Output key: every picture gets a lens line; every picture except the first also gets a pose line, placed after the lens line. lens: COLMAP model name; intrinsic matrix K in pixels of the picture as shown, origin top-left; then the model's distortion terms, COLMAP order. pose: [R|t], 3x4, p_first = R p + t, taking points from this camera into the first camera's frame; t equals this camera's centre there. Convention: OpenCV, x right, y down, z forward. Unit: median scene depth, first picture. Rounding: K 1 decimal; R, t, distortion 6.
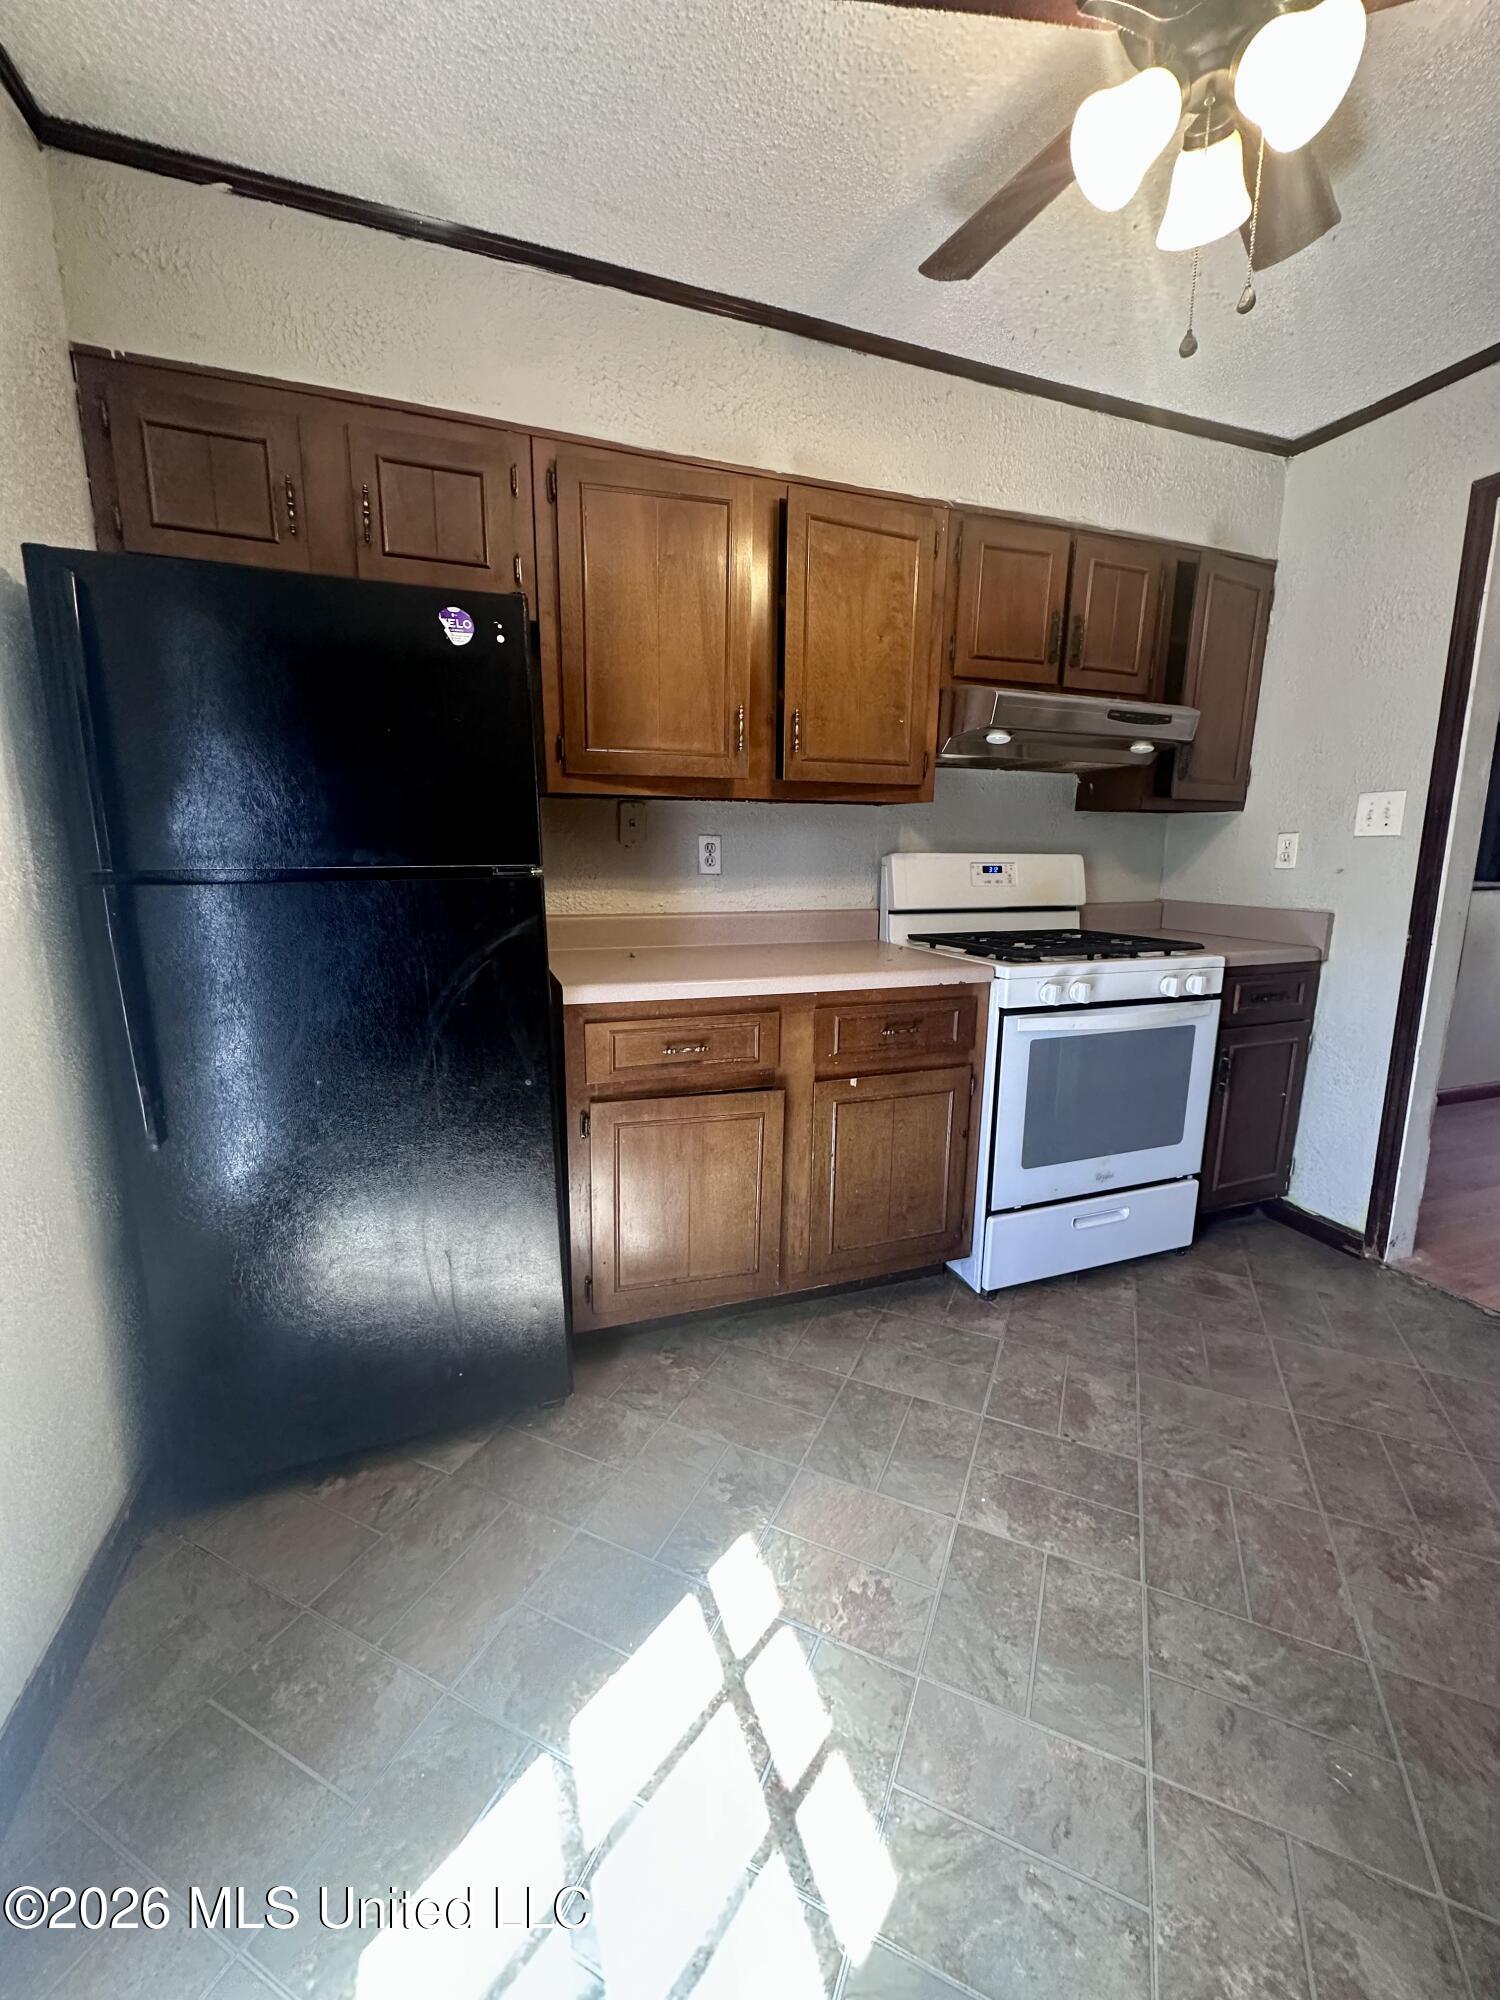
lens RADIAL K [[796.2, 0, 745.1], [0, 796.2, 1000.3], [0, 0, 1]] dist [-0.001414, -0.000005]
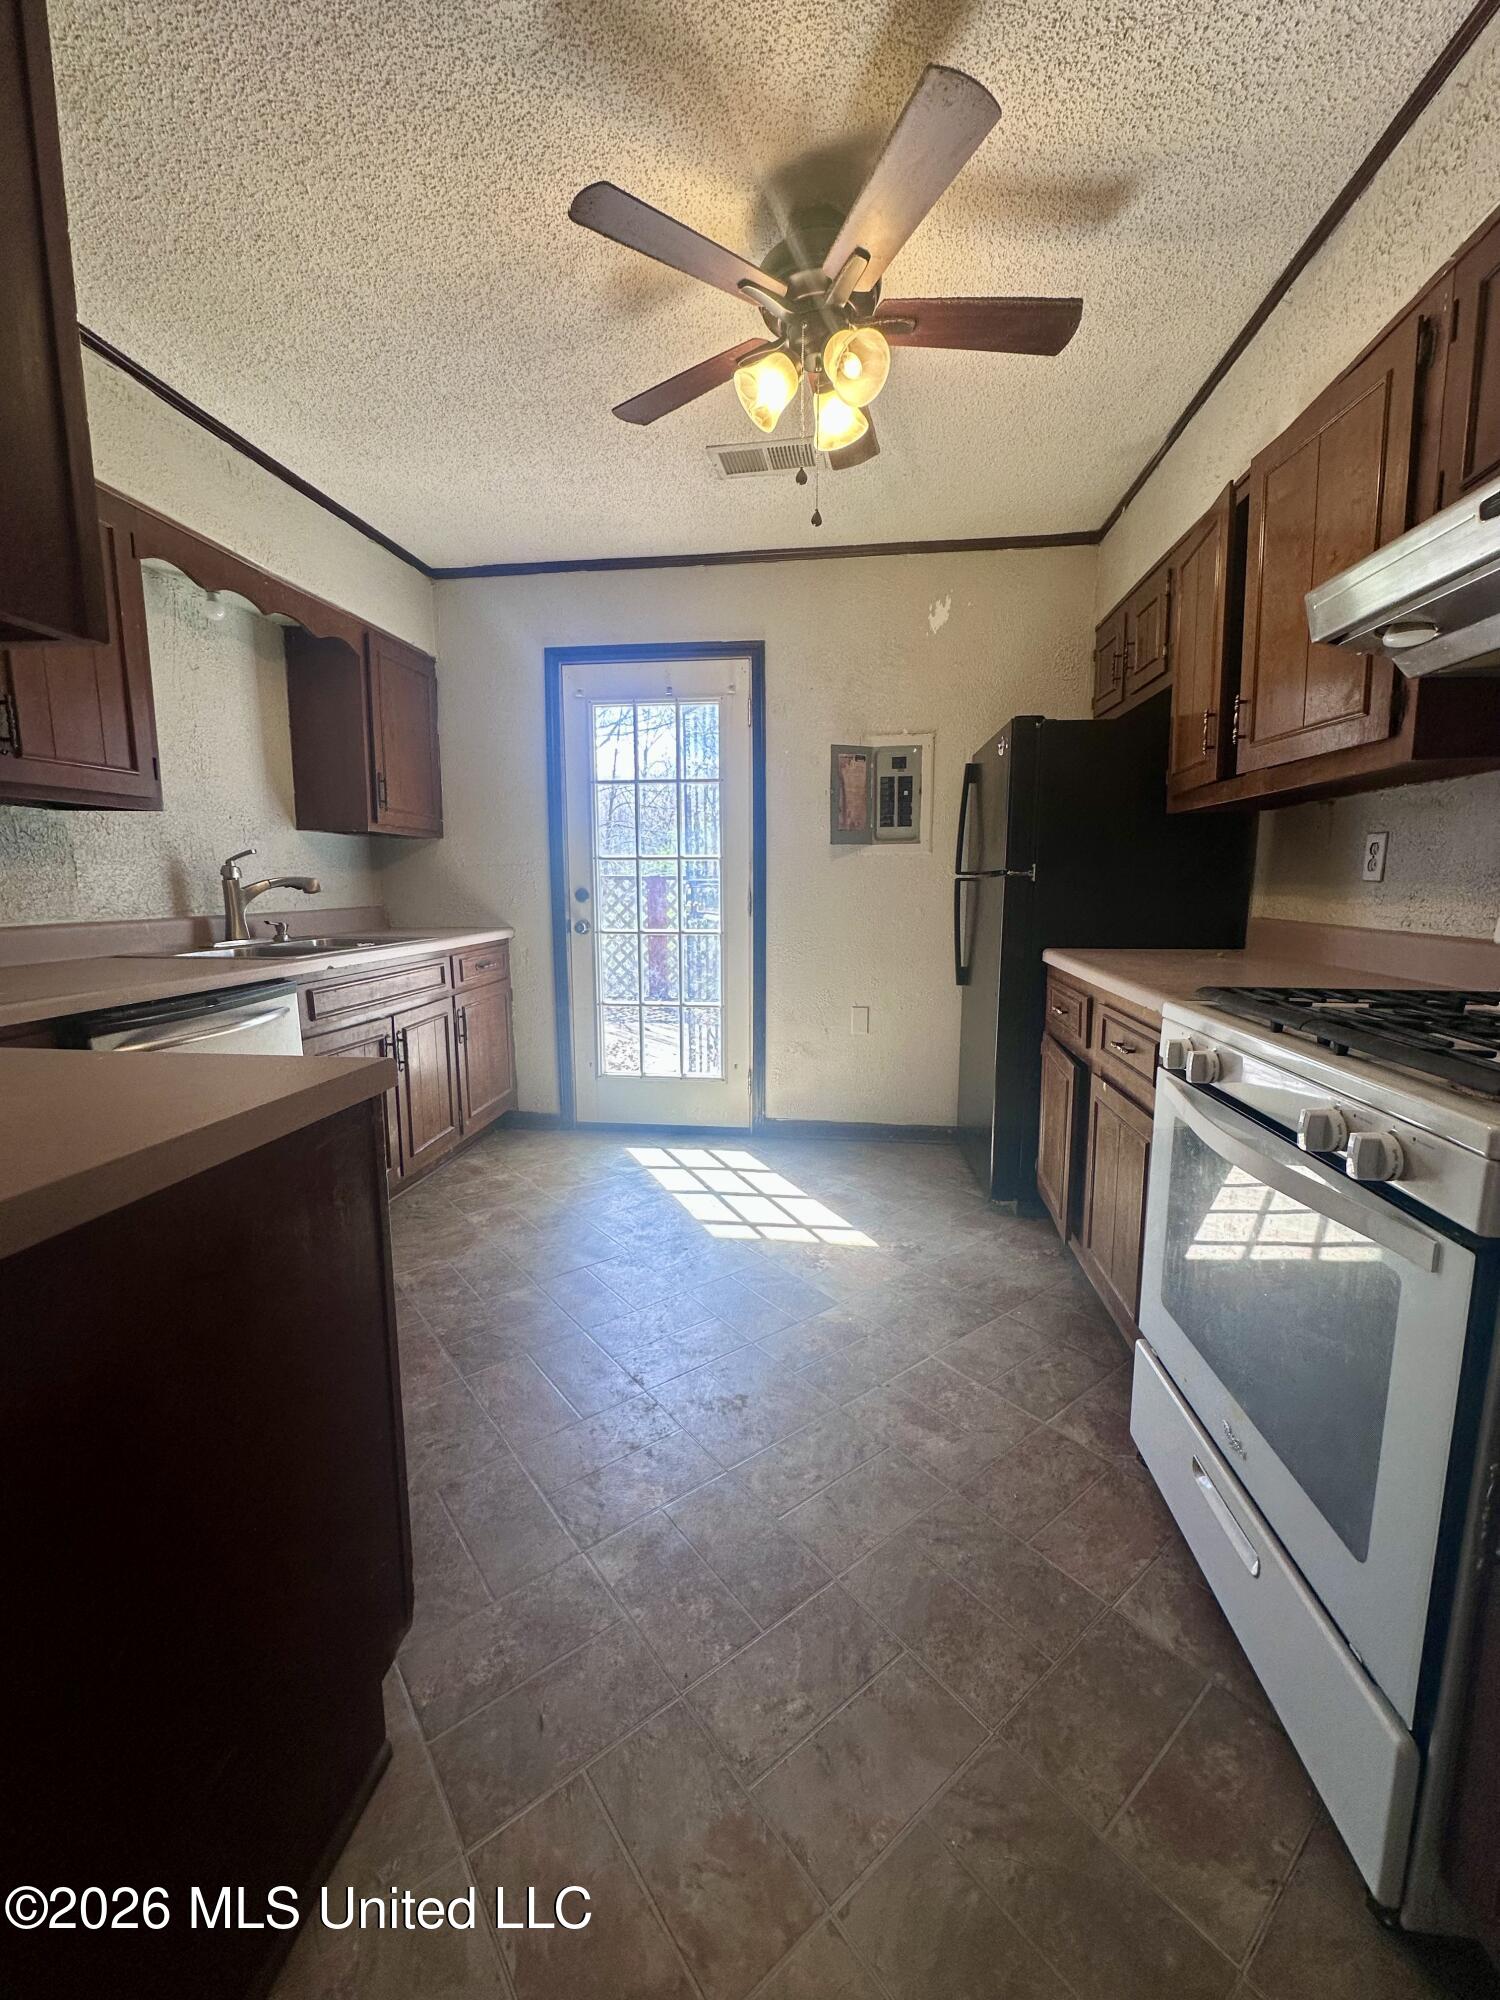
lens RADIAL K [[796.2, 0, 748.7], [0, 796.2, 990.4], [0, 0, 1]] dist [-0.001414, -0.000005]
pose [[-0.459955, 0.121118, -0.879643, 1.600590], [-0.154342, 0.964668, 0.213529, -0.208777], [0.874425, 0.233980, -0.425010, 1.351085]]
